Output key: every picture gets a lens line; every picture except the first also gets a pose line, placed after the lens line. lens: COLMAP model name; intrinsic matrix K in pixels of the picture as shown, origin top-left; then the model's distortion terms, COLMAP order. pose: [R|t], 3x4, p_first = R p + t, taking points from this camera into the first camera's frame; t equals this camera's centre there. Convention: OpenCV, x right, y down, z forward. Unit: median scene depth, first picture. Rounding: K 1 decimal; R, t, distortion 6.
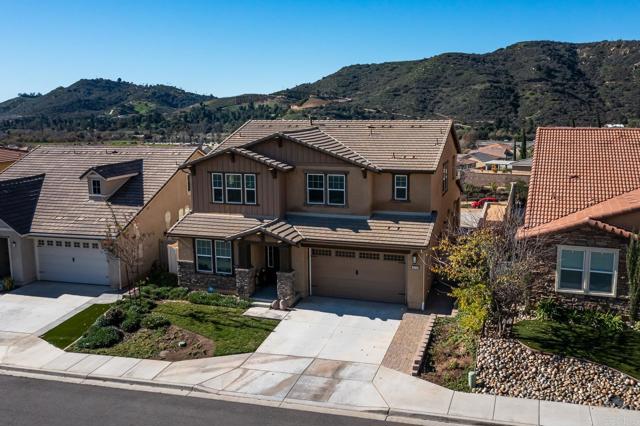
lens RADIAL K [[571.8, 0, 330.0], [0, 571.8, 195.0], [0, 0, 1]] dist [-0.020806, 0.002999]
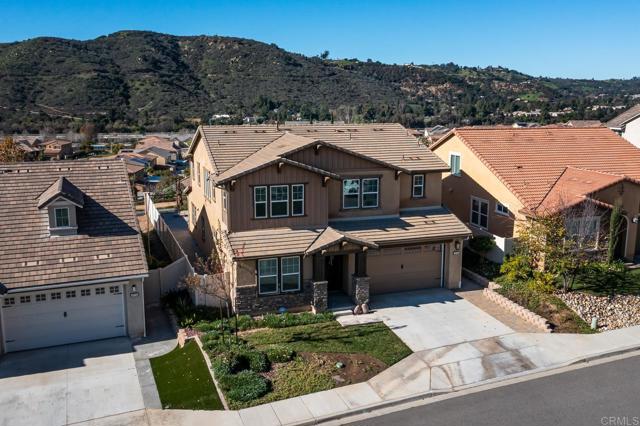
lens RADIAL K [[583.8, 0, 322.9], [0, 583.8, 201.3], [0, 0, 1]] dist [-0.019682, 0.000428]
pose [[0.799279, -0.094391, 0.593501, -0.691151], [0.080571, 0.995503, 0.049818, -0.053919], [-0.595534, 0.008000, 0.803290, 0.185089]]
